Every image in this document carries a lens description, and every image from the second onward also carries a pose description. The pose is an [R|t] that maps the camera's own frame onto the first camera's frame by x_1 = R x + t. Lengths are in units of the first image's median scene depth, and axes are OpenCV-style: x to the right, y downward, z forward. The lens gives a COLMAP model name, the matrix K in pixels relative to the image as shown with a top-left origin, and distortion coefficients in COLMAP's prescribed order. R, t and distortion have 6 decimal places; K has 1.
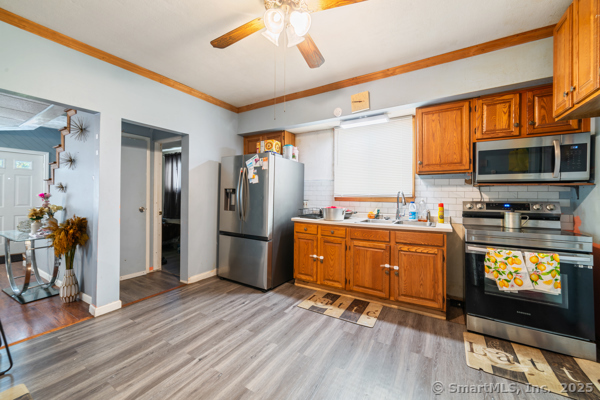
lens RADIAL K [[238.6, 0, 300.9], [0, 238.6, 197.0], [0, 0, 1]] dist [-0.000980, 0.000103]
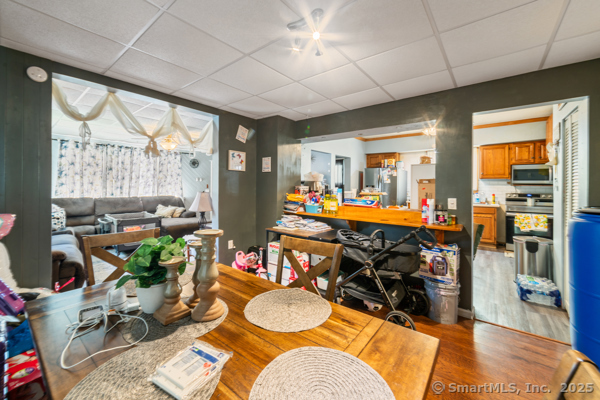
lens RADIAL K [[238.6, 0, 300.0], [0, 238.6, 185.8], [0, 0, 1]] dist [-0.000980, 0.000103]
pose [[0.988107, 0.003952, -0.153719, -0.778062], [-0.005117, 0.999961, -0.007184, -0.020499], [0.153685, 0.007885, 0.988088, -1.344488]]
